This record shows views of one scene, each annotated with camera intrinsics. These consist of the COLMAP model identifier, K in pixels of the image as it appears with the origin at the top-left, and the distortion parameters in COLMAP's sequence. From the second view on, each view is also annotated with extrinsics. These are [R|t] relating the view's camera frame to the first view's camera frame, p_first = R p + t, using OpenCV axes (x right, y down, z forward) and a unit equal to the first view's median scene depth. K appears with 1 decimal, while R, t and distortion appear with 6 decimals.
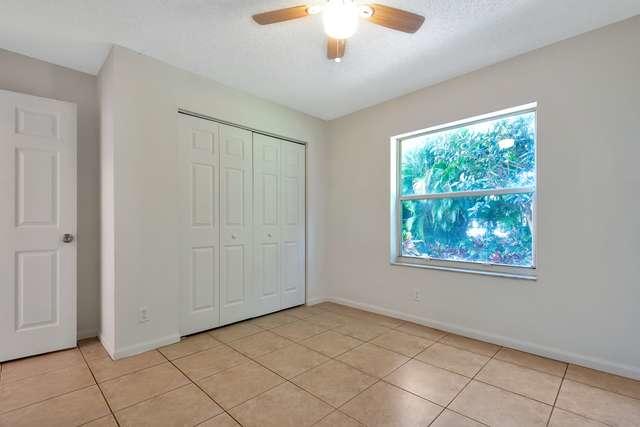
lens RADIAL K [[294.7, 0, 320.2], [0, 294.7, 215.7], [0, 0, 1]] dist [0.019074, -0.005484]
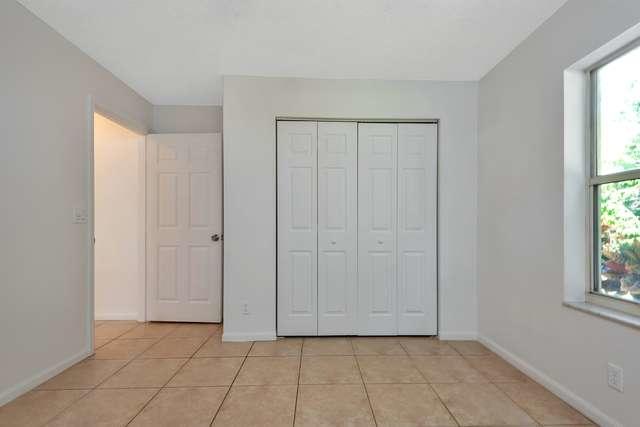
lens RADIAL K [[294.7, 0, 324.2], [0, 294.7, 219.4], [0, 0, 1]] dist [0.019074, -0.005484]
pose [[0.726291, -0.010304, -0.687310, 0.318287], [0.011167, 0.999933, -0.003191, 0.004682], [0.687297, -0.005358, 0.726357, 0.318553]]
